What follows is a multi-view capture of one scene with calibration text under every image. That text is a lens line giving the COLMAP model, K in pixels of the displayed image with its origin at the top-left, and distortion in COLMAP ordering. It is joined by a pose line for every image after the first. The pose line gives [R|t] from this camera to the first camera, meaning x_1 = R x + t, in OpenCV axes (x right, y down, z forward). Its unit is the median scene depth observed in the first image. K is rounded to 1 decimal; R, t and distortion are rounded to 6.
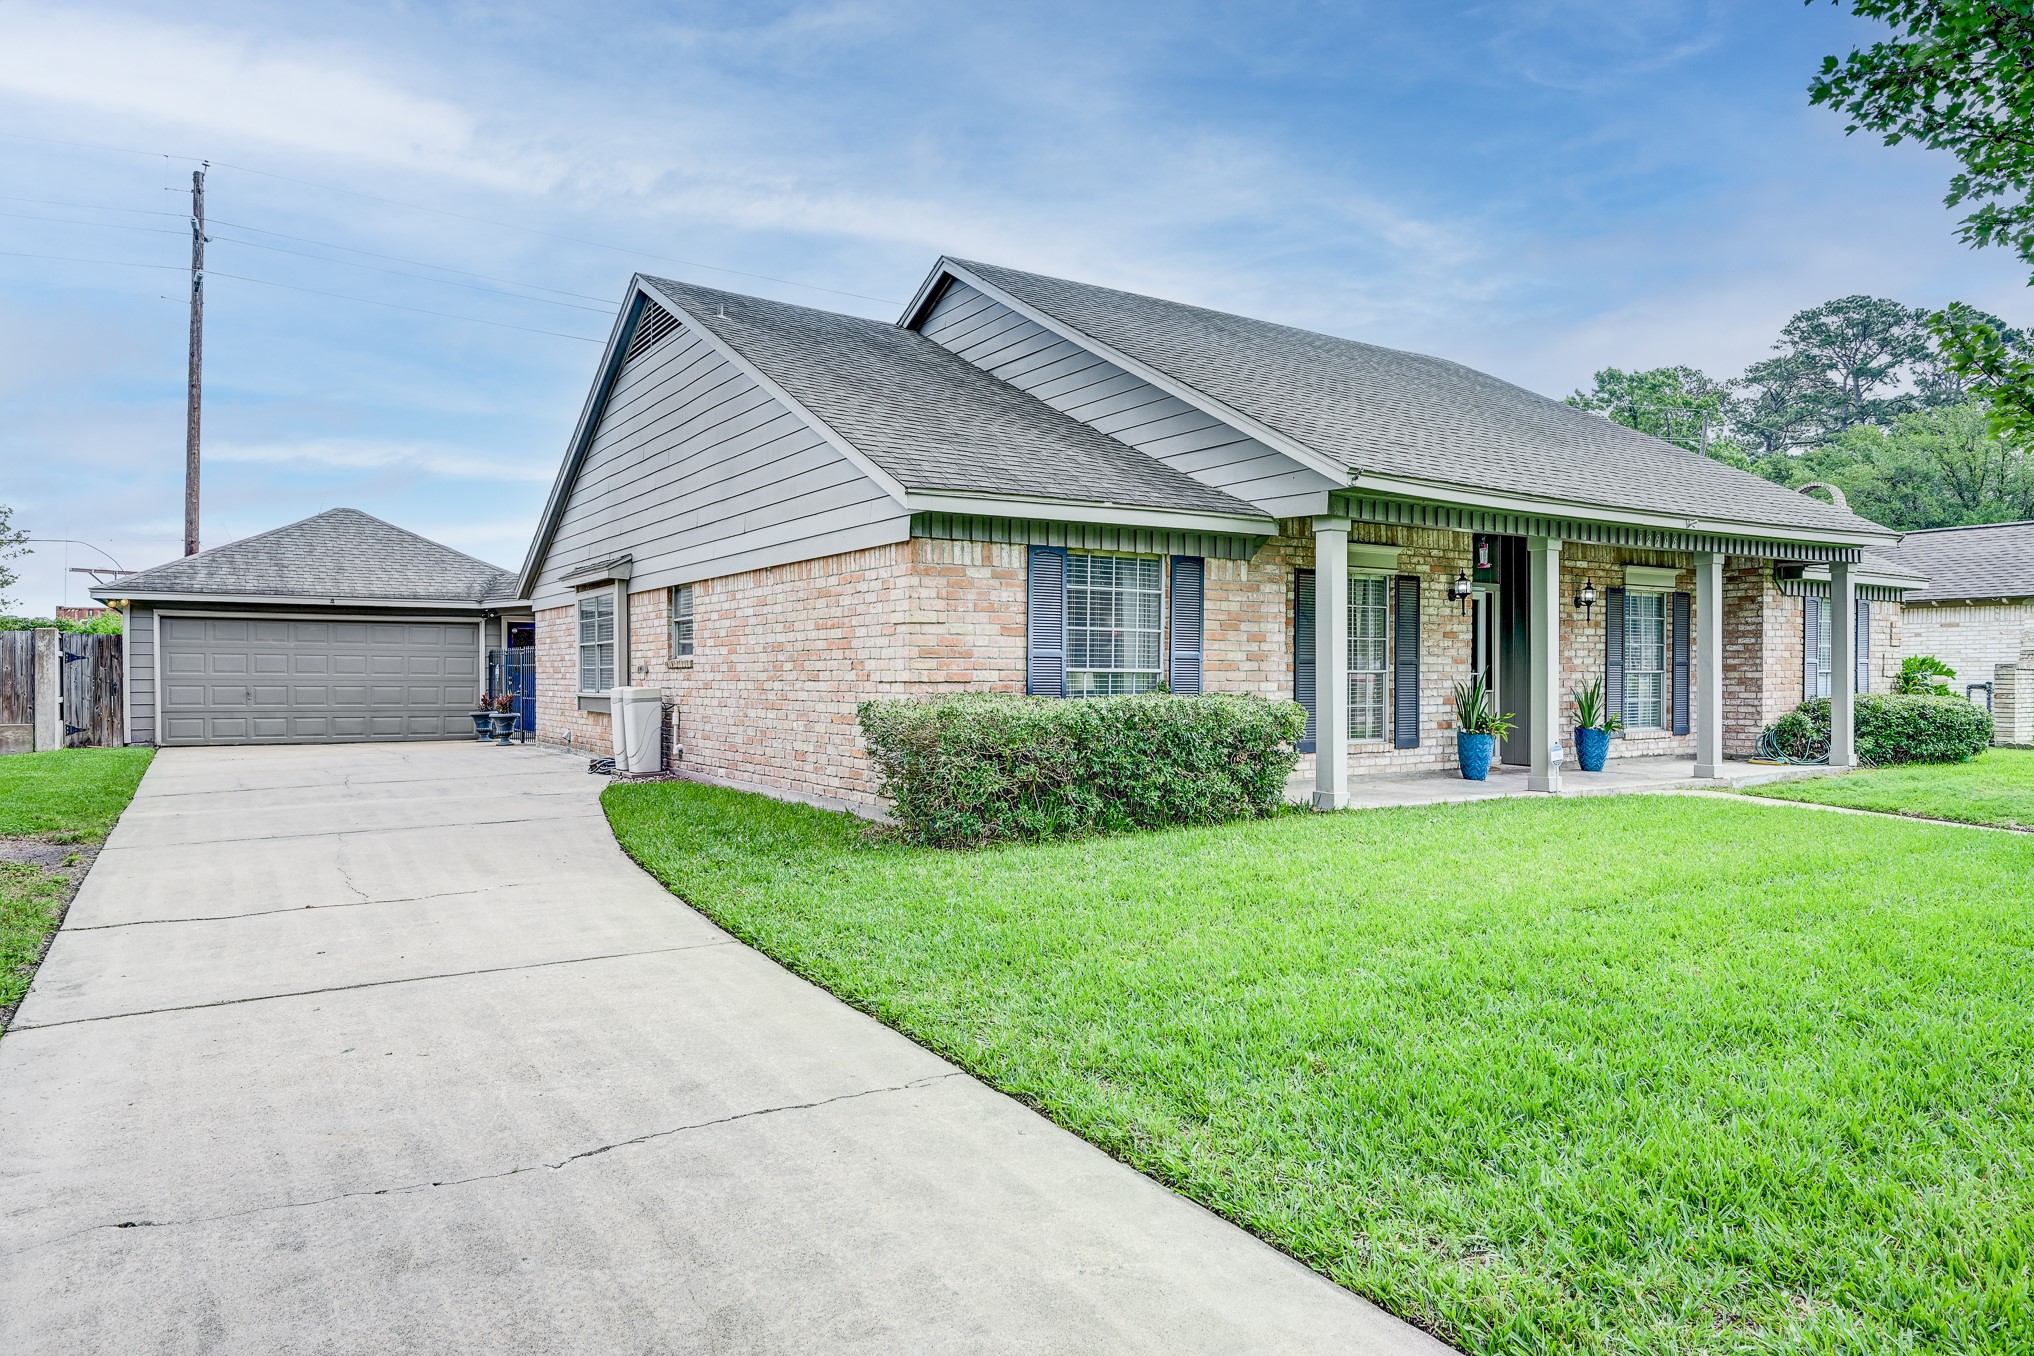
lens RADIAL K [[1253.1, 0, 1014.8], [0, 1253.1, 674.7], [0, 0, 1]] dist [-0.002138, 0.000639]
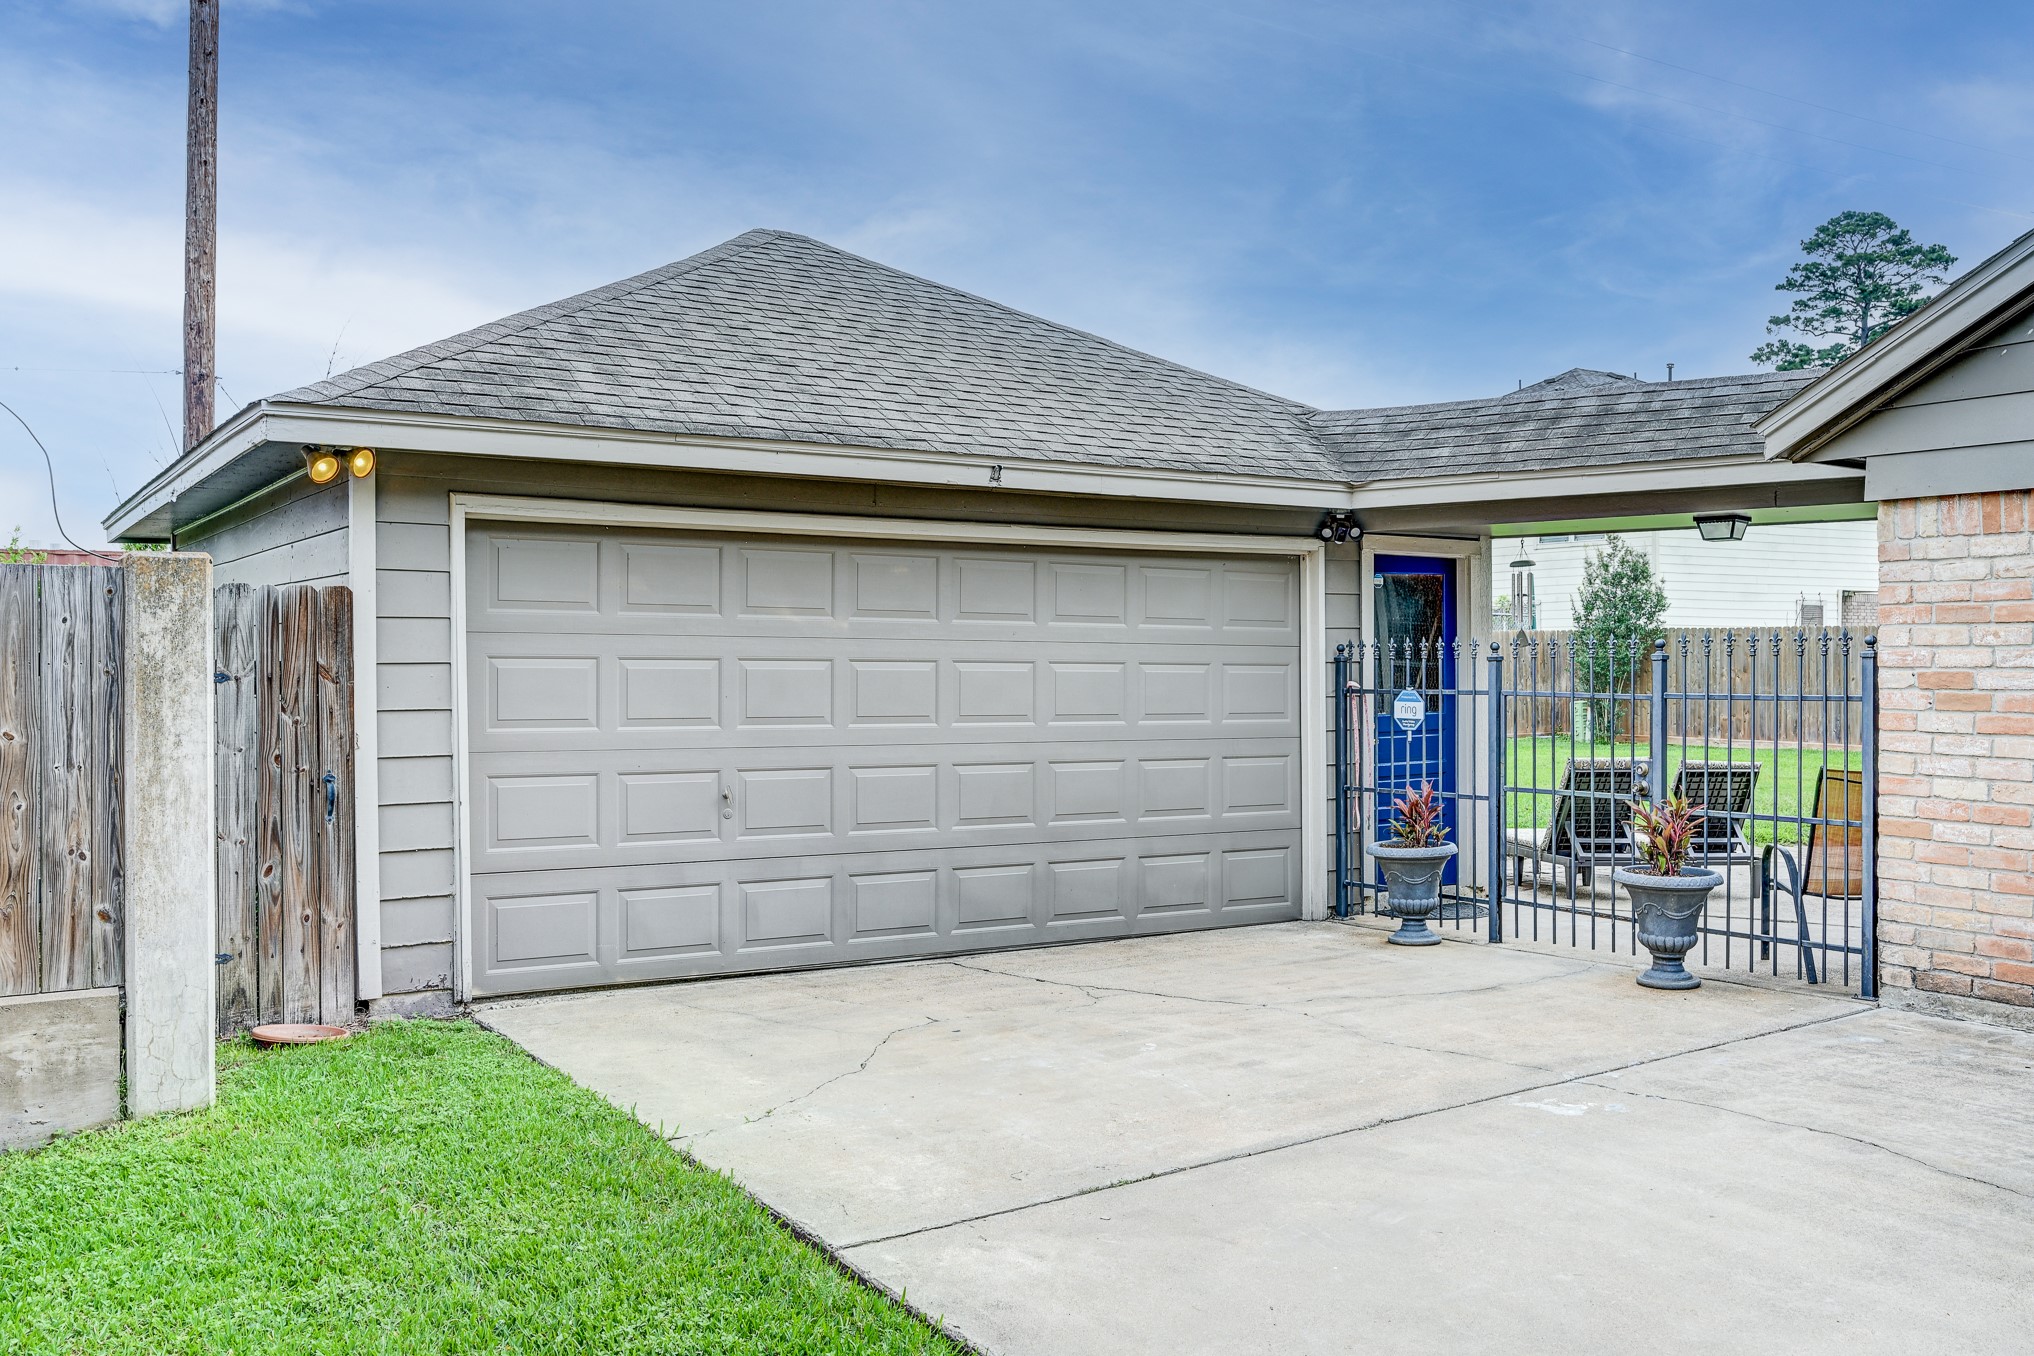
lens RADIAL K [[1731.4, 0, 1018.8], [0, 1731.4, 677.4], [0, 0, 1]] dist [-0.005585, -0.005122]
pose [[0.999934, -0.000598, -0.011449, -0.564738], [0.000679, 0.999975, 0.007087, -0.015460], [0.011444, -0.007094, 0.999909, 0.634470]]
